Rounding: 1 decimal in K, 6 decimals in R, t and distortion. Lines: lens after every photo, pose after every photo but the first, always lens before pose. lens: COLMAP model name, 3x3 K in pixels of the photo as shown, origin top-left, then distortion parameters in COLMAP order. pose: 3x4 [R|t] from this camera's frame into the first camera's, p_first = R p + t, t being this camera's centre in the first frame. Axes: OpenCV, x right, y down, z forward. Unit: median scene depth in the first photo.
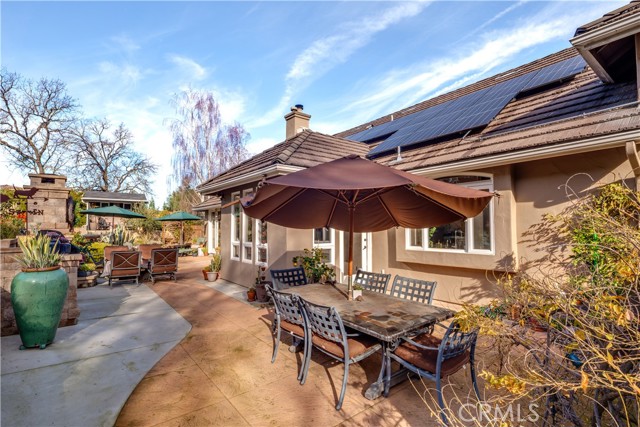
lens RADIAL K [[310.8, 0, 325.7], [0, 310.8, 214.3], [0, 0, 1]] dist [0.002521, 0.000430]
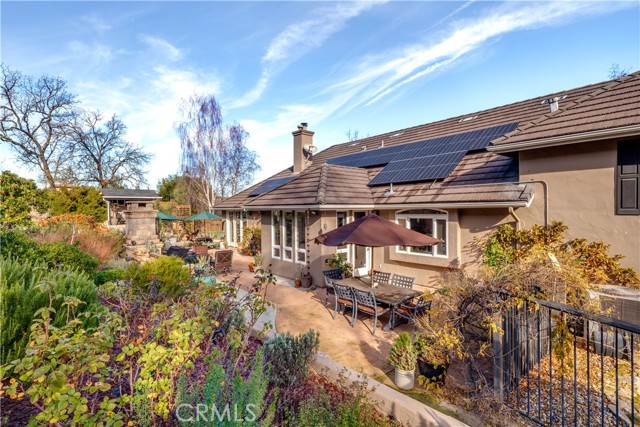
lens RADIAL K [[310.8, 0, 325.7], [0, 310.8, 214.3], [0, 0, 1]] dist [0.002521, 0.000430]
pose [[0.998191, -0.008916, 0.059454, -0.167164], [0.005222, 0.998063, 0.061990, -0.160118], [-0.059892, -0.061567, 0.996304, -0.471846]]
